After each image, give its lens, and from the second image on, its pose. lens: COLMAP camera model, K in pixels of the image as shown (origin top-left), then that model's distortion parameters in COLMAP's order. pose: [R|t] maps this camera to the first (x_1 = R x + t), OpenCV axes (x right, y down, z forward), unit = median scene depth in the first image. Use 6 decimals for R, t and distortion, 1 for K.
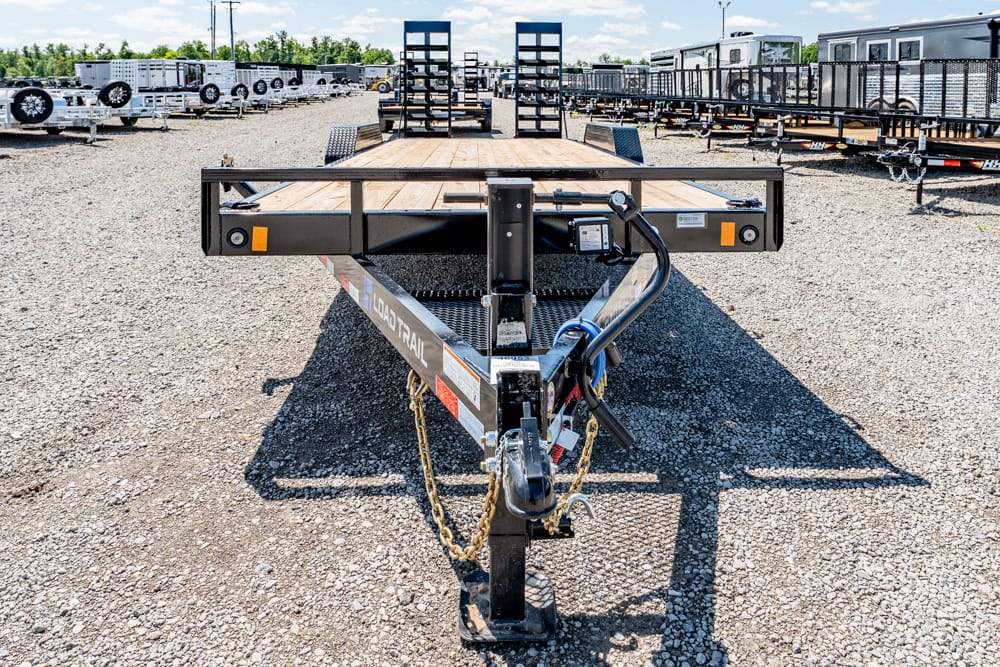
lens RADIAL K [[739.4, 0, 512.8], [0, 739.4, 221.8], [0, 0, 1]] dist [-0.005799, 0.006884]
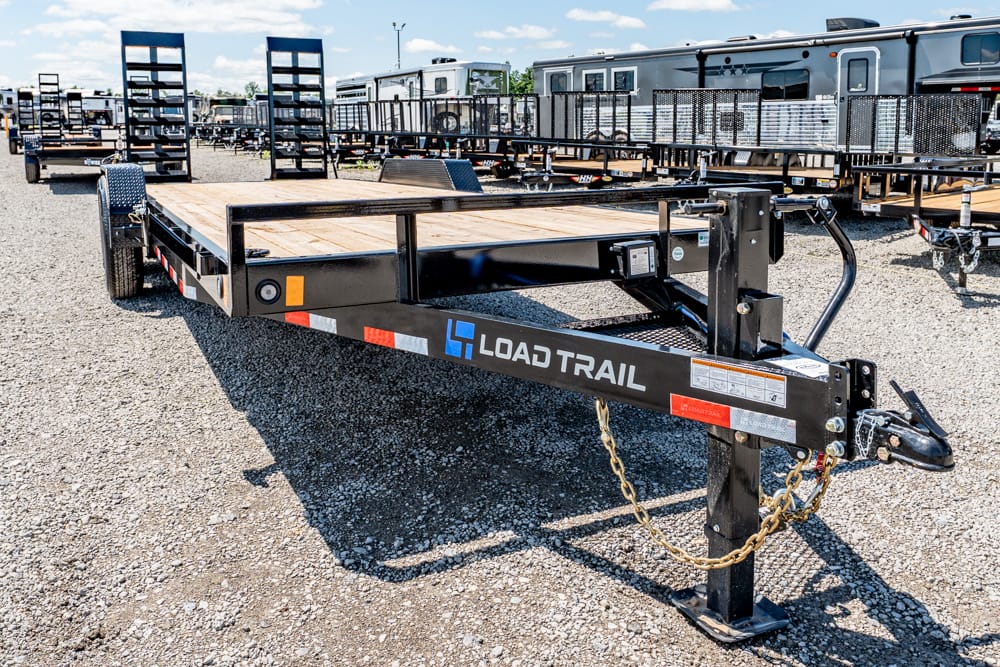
lens RADIAL K [[871.3, 0, 496.1], [0, 871.3, 327.0], [0, 0, 1]] dist [-0.001547, 0.009869]
pose [[0.912492, -0.098963, 0.396944, -0.107285], [0.079804, 0.994719, 0.064544, 0.003911], [-0.401235, -0.027218, 0.915571, 0.004856]]
